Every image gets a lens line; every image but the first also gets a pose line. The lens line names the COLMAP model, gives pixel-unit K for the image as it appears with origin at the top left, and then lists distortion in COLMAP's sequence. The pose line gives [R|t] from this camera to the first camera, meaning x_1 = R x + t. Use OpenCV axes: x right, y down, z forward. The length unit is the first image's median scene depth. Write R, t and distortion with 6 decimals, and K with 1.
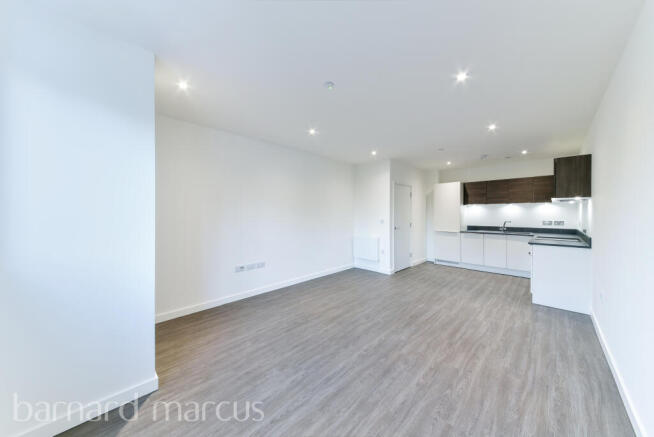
lens RADIAL K [[224.3, 0, 322.6], [0, 224.3, 212.9], [0, 0, 1]] dist [0.002806, 0.000036]
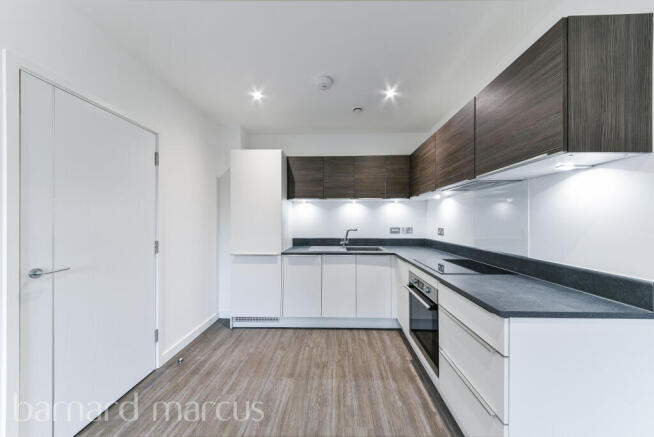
lens RADIAL K [[224.3, 0, 326.6], [0, 224.3, 218.7], [0, 0, 1]] dist [0.002806, 0.000036]
pose [[0.720958, 0.010821, 0.692894, 0.344829], [-0.000156, 0.999881, -0.015453, 0.017783], [-0.692978, 0.011033, 0.720874, 0.580331]]
